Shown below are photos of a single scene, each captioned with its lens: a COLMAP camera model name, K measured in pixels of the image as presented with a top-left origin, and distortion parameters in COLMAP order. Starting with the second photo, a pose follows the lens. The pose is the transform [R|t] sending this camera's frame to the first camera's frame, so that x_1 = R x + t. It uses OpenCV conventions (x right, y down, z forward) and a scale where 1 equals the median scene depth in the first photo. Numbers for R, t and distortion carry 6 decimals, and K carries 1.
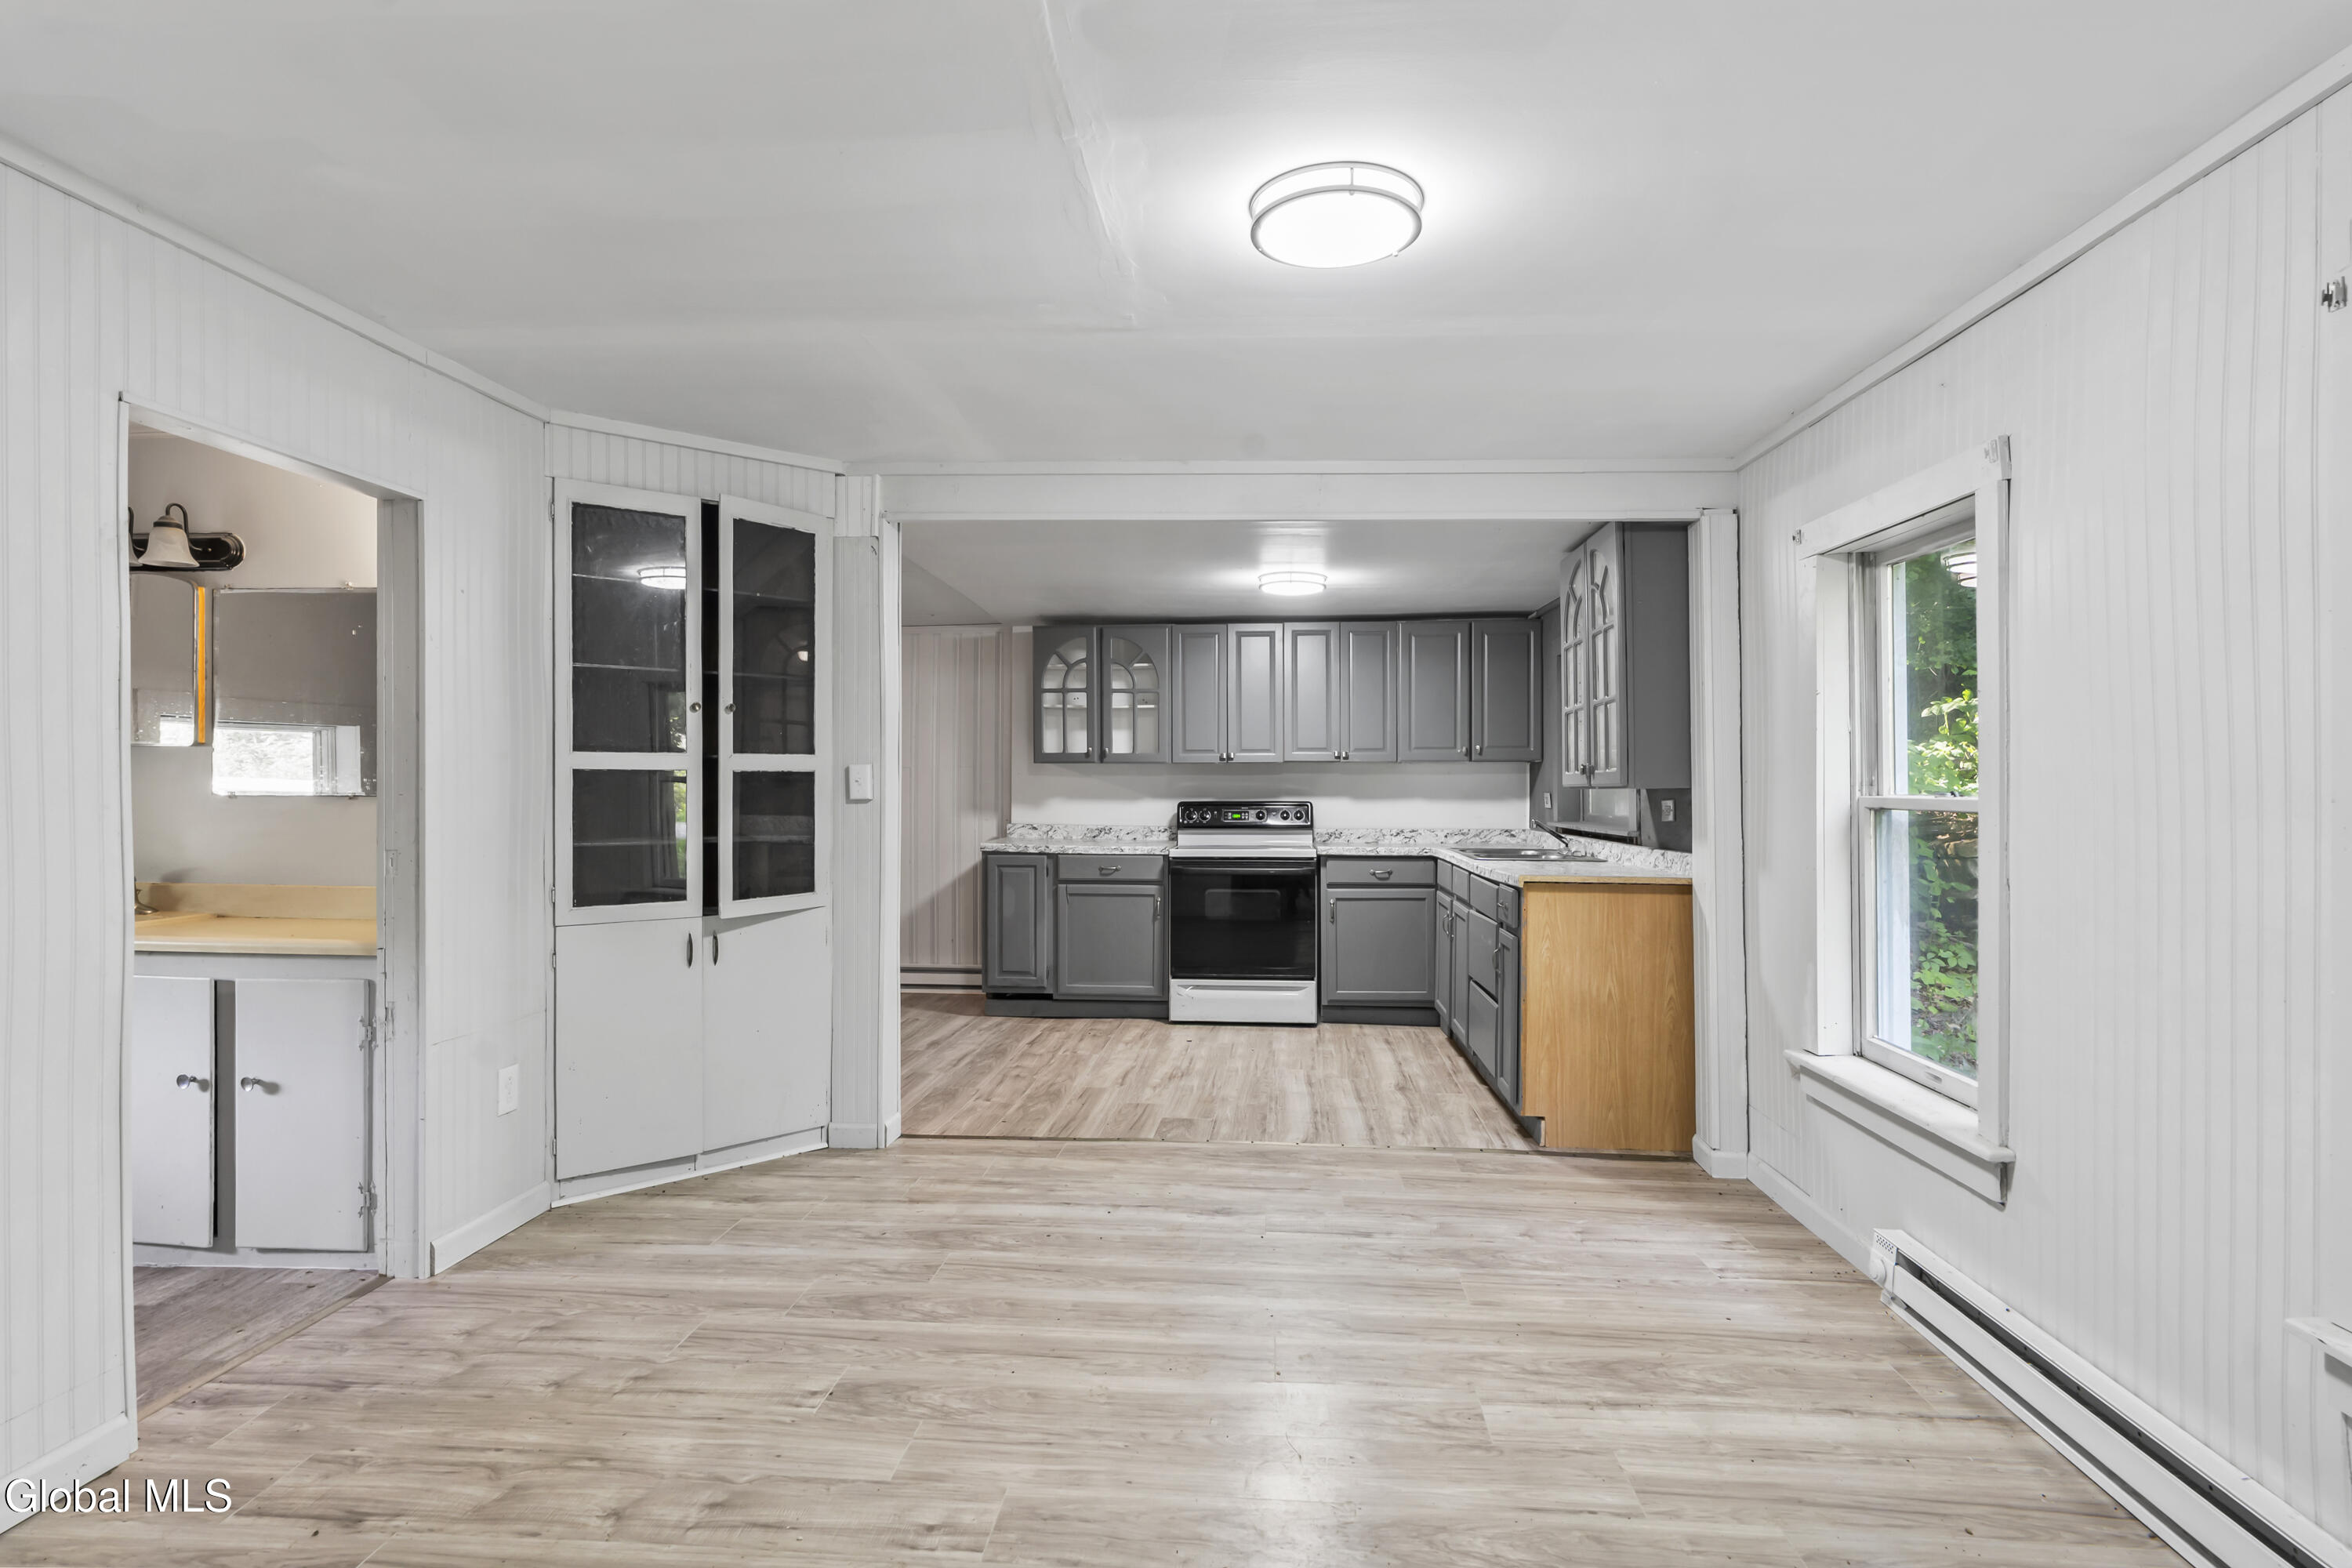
lens RADIAL K [[1176.5, 0, 1189.9], [0, 1176.5, 781.1], [0, 0, 1]] dist [-0.000214, -0.001261]
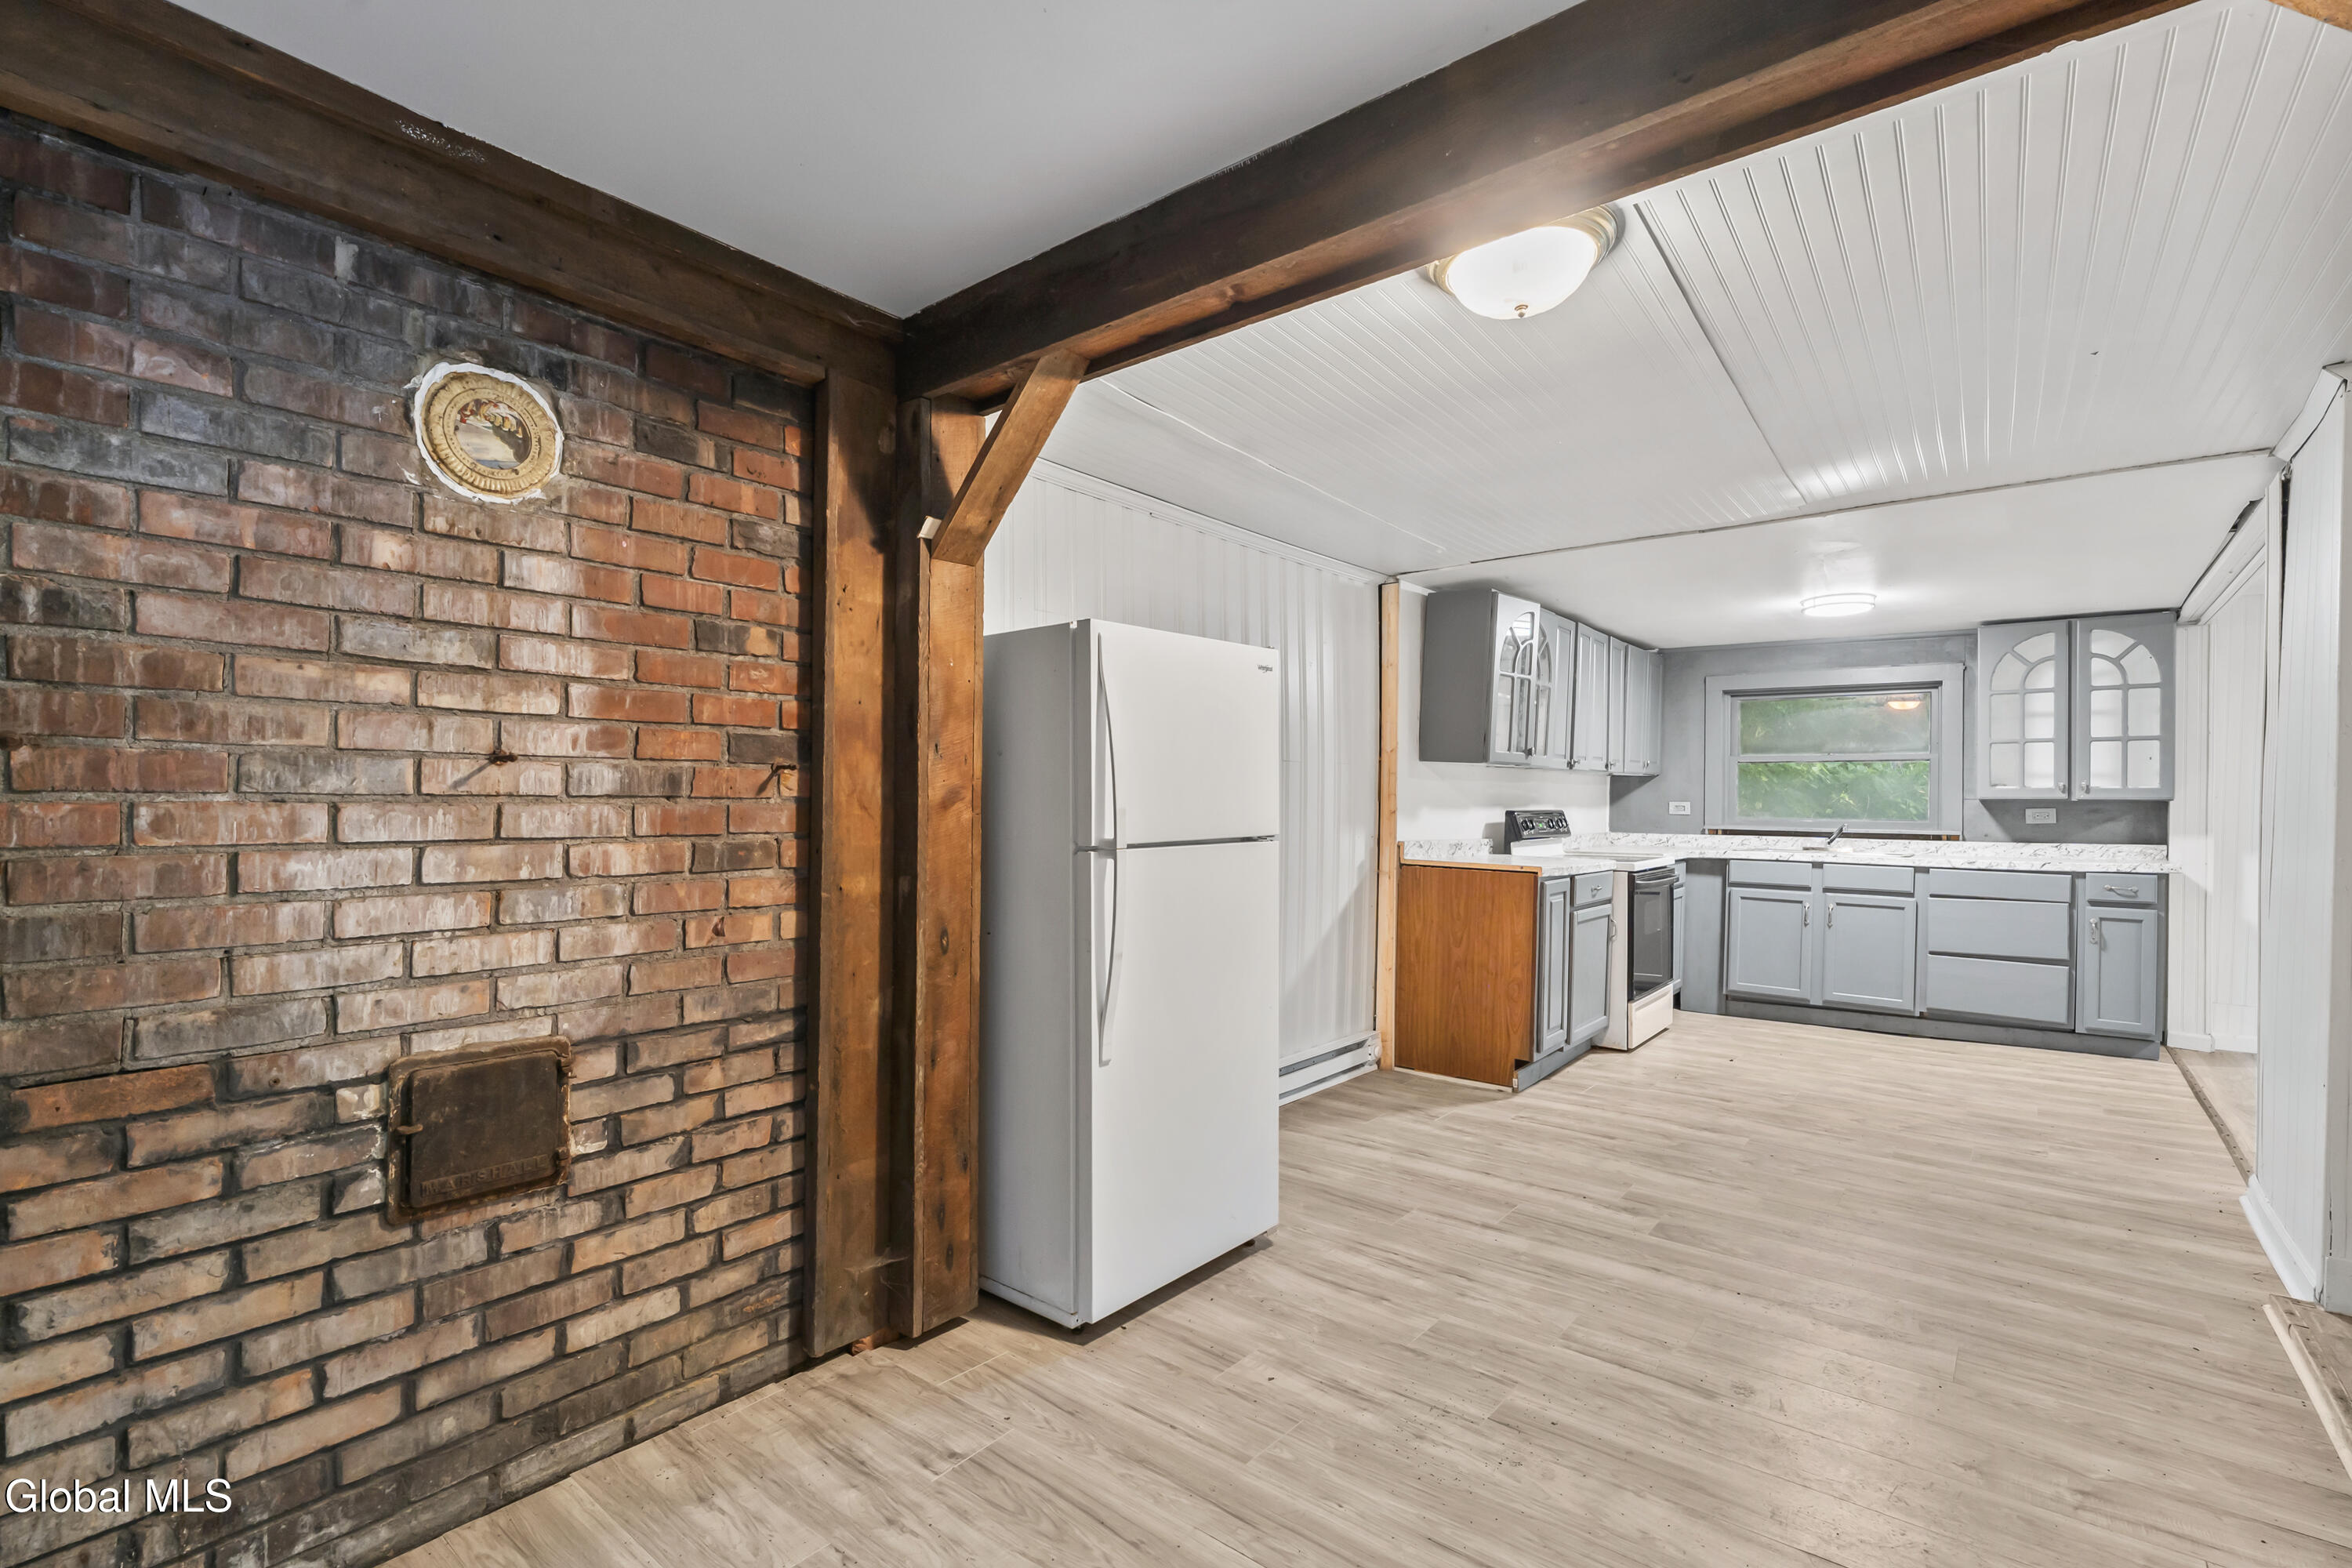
lens RADIAL K [[1080.0, 0, 1183.4], [0, 1080.0, 803.8], [0, 0, 1]] dist [0.001872, 0.001074]
pose [[0.547226, -0.000560, 0.836984, -0.884592], [-0.013153, 0.999871, 0.009269, 0.008263], [-0.836881, -0.016081, 0.547148, 0.808288]]
